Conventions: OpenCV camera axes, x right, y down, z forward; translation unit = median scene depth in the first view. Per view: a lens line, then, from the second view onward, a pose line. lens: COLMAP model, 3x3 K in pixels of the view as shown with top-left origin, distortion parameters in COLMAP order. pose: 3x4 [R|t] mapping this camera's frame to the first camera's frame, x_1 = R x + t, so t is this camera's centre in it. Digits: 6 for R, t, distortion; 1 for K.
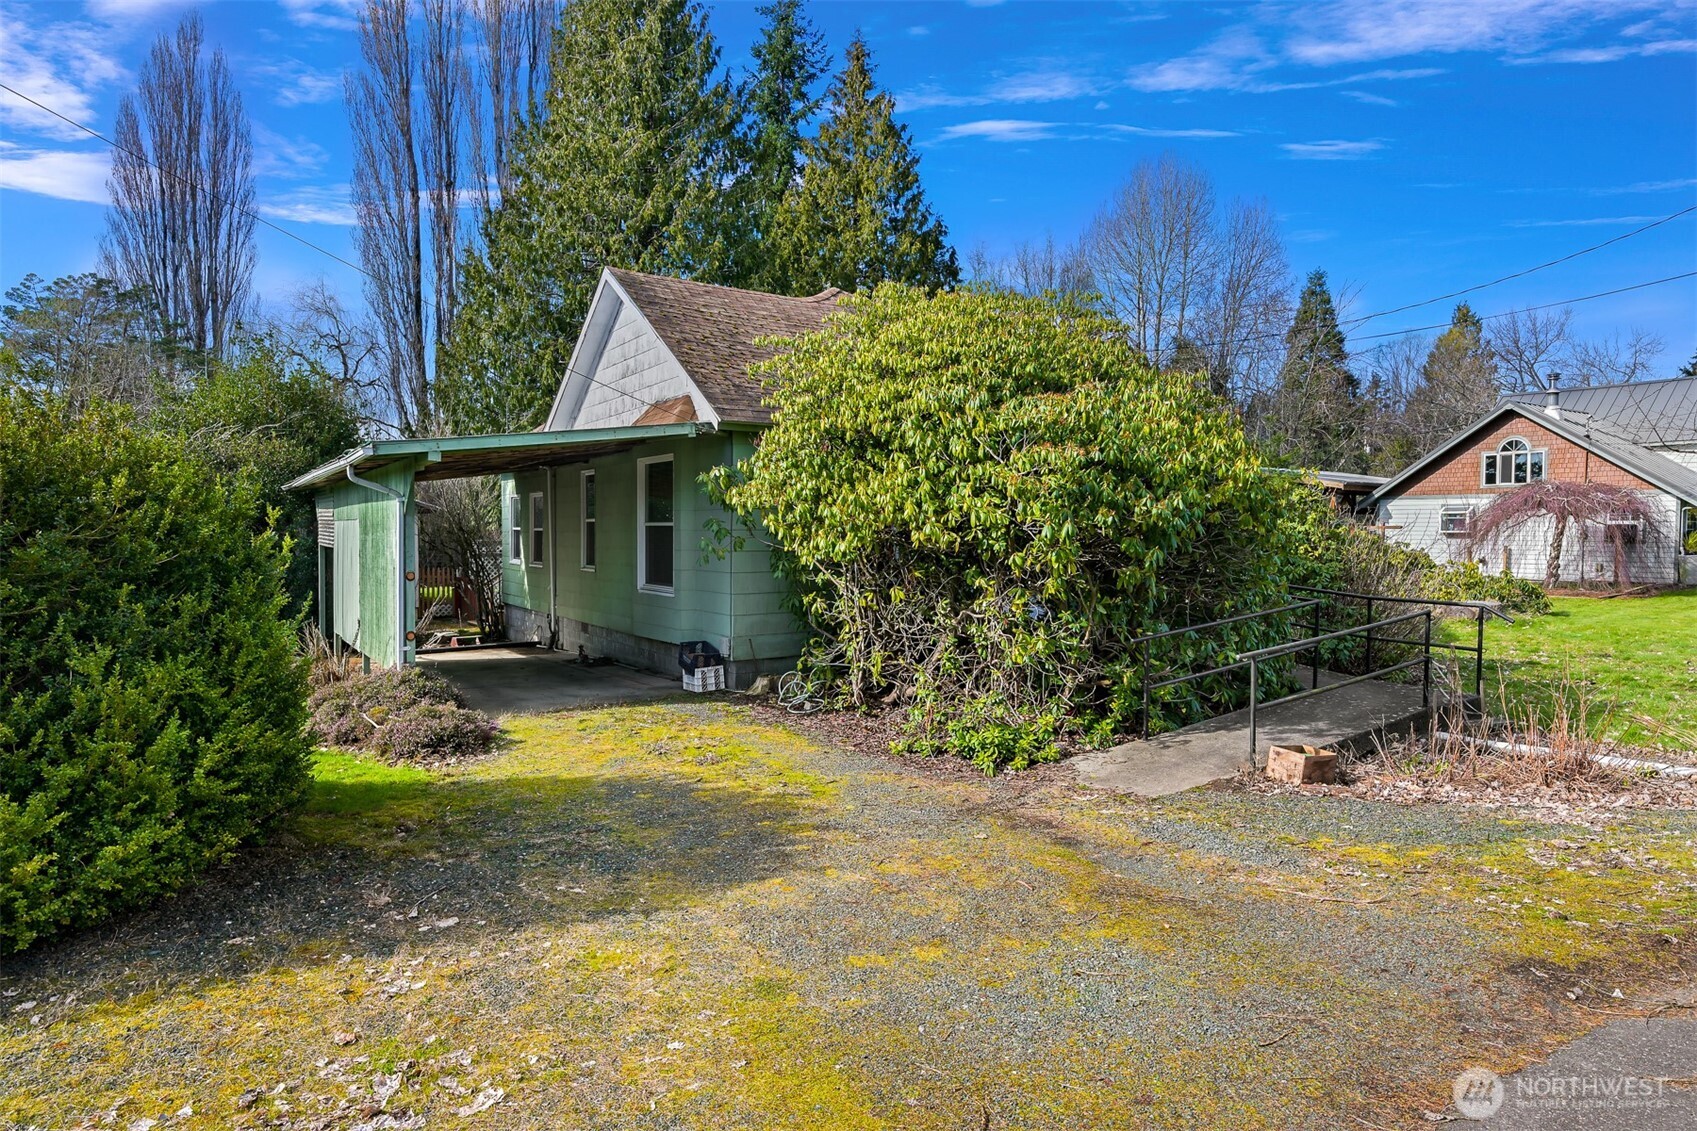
lens RADIAL K [[989.0, 0, 846.7], [0, 989.0, 561.3], [0, 0, 1]] dist [-0.000119, 0.001387]
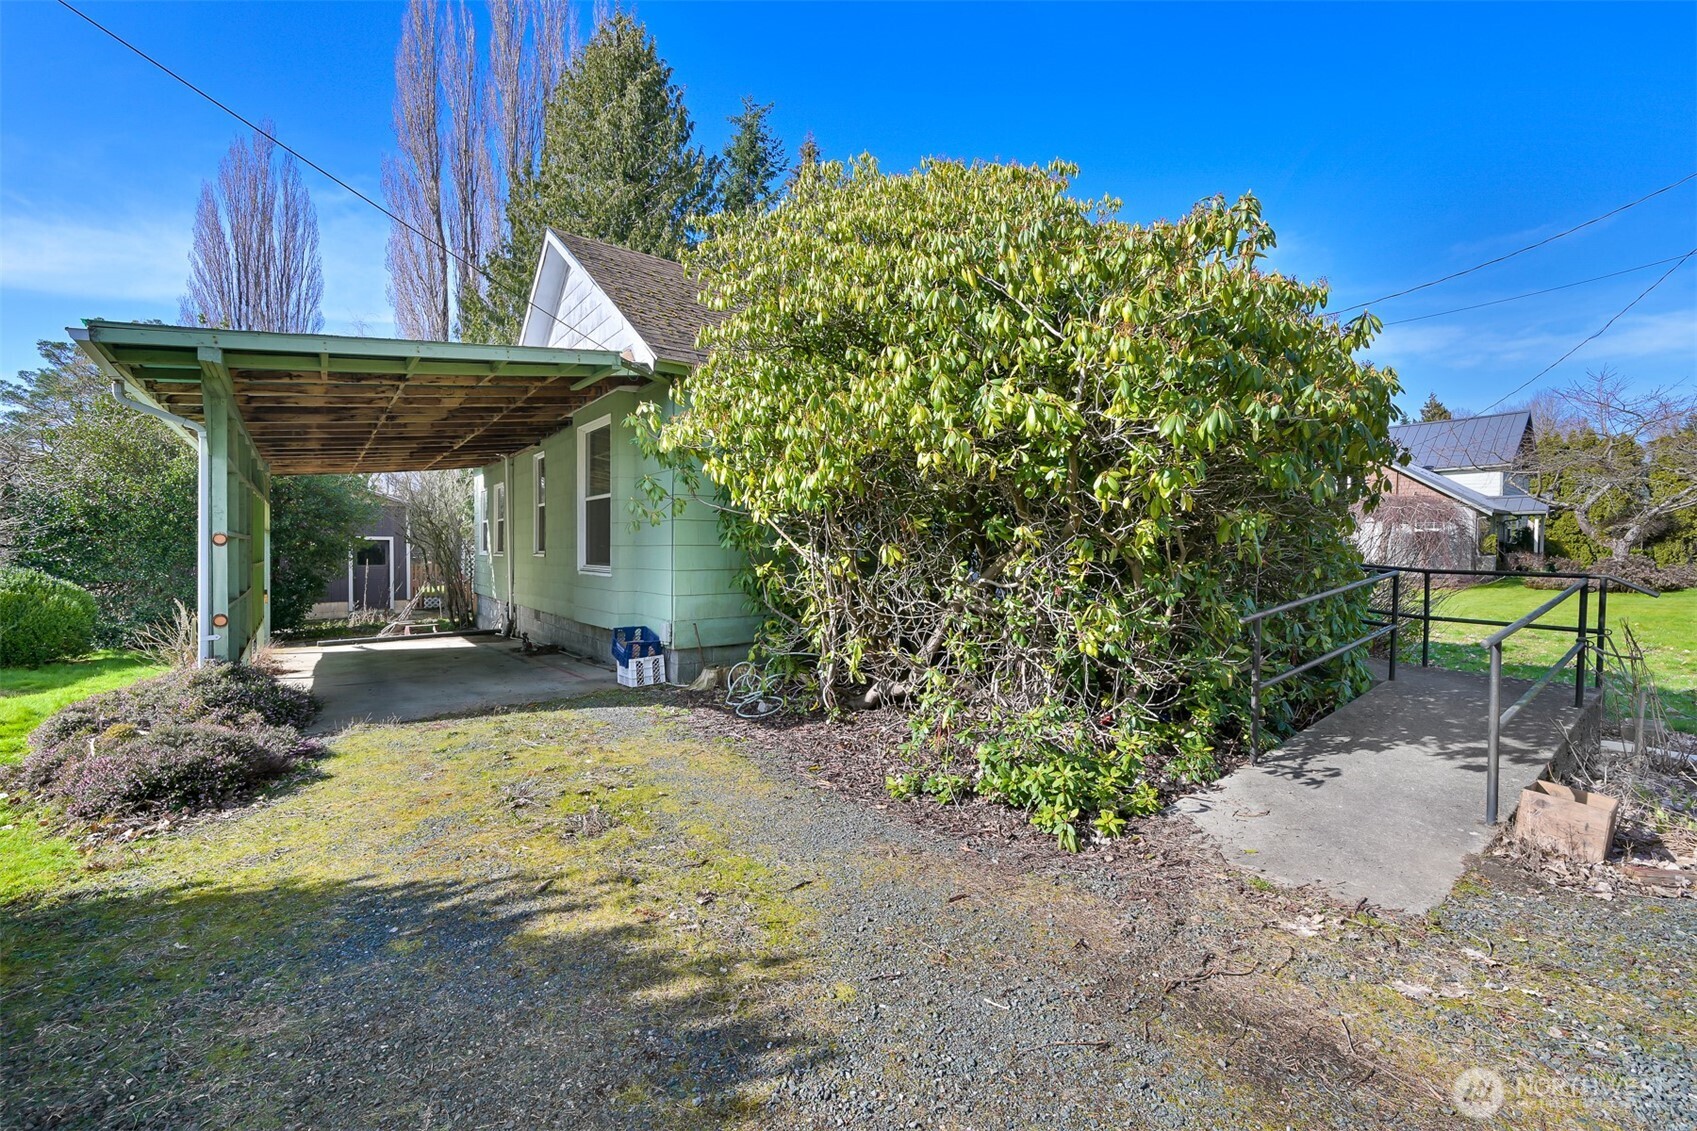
lens RADIAL K [[744.5, 0, 857.3], [0, 744.5, 568.9], [0, 0, 1]] dist [0.001601, -0.000293]
pose [[0.996948, 0.000702, 0.078067, -0.010411], [-0.000697, 1.000000, -0.000093, 0.036162], [-0.078067, 0.000039, 0.996948, 0.402390]]
